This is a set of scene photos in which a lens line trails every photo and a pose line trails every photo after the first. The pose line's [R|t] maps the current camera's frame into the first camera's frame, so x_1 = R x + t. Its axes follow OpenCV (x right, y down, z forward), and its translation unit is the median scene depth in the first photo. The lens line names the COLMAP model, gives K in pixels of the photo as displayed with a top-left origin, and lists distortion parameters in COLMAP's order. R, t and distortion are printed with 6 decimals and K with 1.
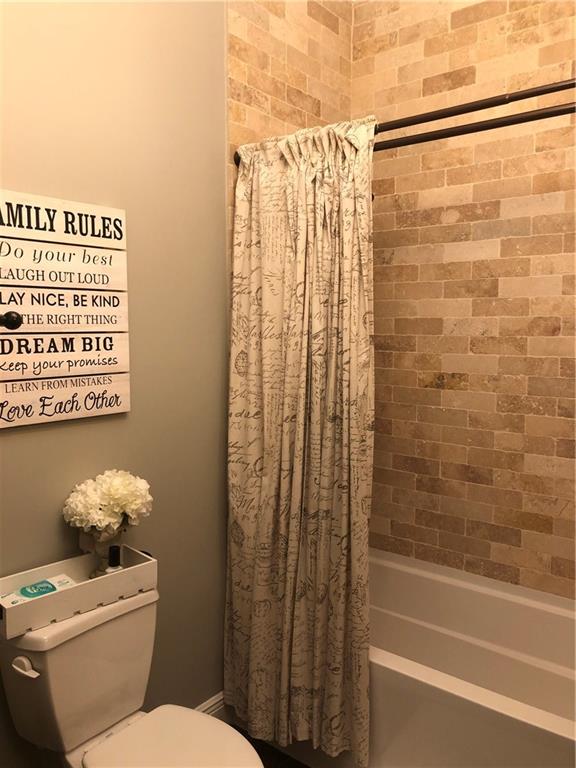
lens RADIAL K [[624.3, 0, 287.9], [0, 624.3, 380.6], [0, 0, 1]] dist [0.029098, -0.023237]
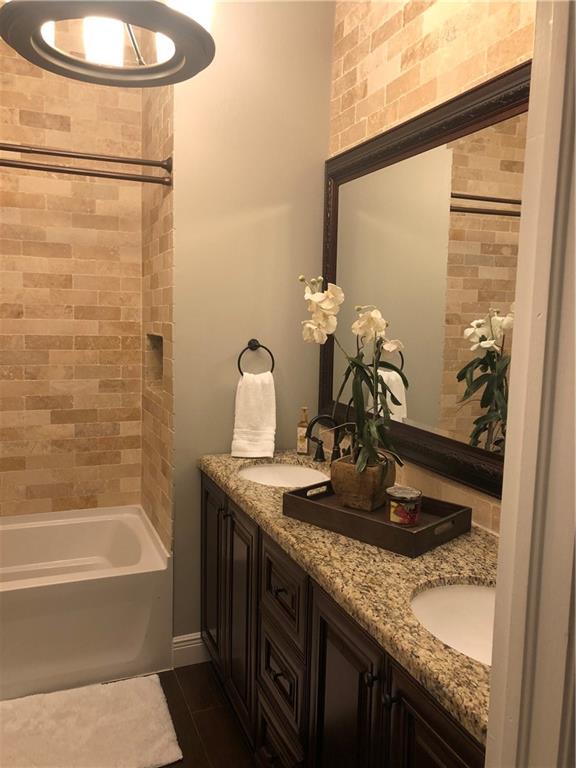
lens RADIAL K [[624.3, 0, 287.6], [0, 624.3, 385.3], [0, 0, 1]] dist [0.029098, -0.023237]
pose [[0.488340, -0.089369, 0.868065, -0.449240], [0.049682, 0.995976, 0.074589, -0.001933], [-0.871238, 0.006703, 0.490815, -0.128860]]
